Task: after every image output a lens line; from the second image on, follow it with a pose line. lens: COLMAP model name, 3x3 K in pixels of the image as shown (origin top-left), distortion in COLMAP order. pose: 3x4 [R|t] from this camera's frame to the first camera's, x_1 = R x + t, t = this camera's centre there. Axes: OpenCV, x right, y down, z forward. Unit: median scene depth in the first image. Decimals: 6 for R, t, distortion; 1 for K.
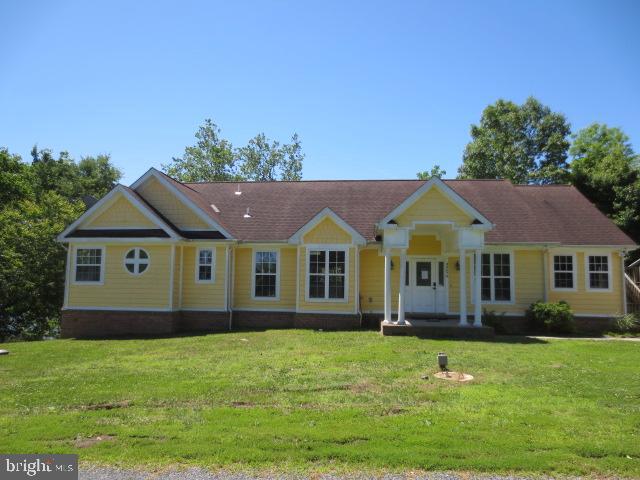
lens RADIAL K [[454.6, 0, 318.9], [0, 454.6, 242.2], [0, 0, 1]] dist [-0.052819, 0.007288]
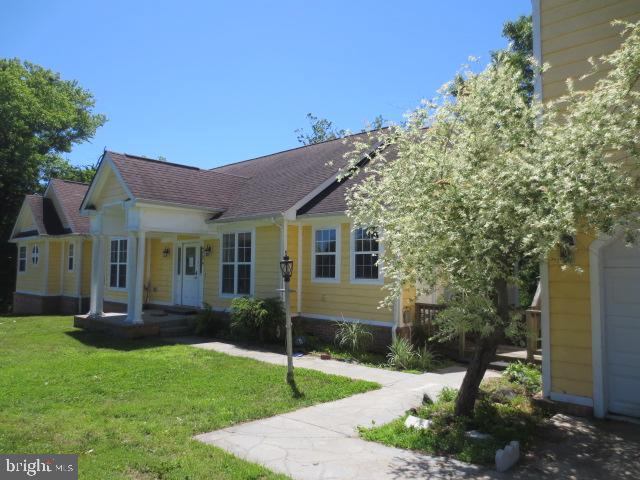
lens RADIAL K [[454.6, 0, 319.4], [0, 454.6, 240.4], [0, 0, 1]] dist [-0.052819, 0.007288]
pose [[0.820402, -0.046737, -0.569874, 0.931706], [0.057056, 0.998371, 0.000259, 0.045185], [0.568934, -0.032727, 0.821732, 0.439591]]
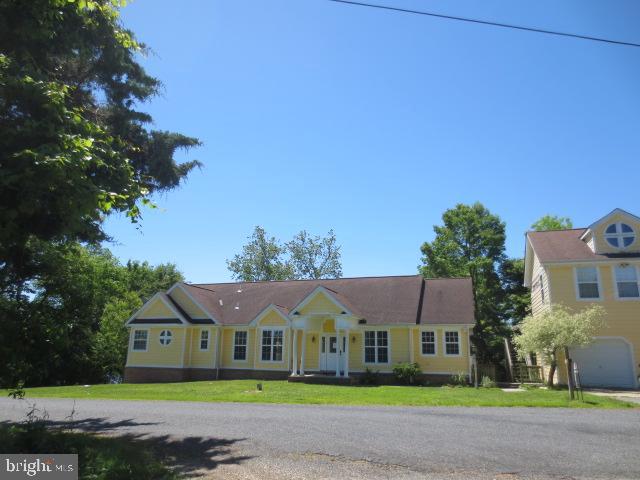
lens RADIAL K [[454.6, 0, 321.2], [0, 454.6, 240.0], [0, 0, 1]] dist [-0.052819, 0.007288]
pose [[0.975292, -0.055023, -0.213956, 0.542587], [0.020031, 0.986522, -0.162397, -0.032583], [0.220008, 0.154098, 0.963250, -0.551781]]
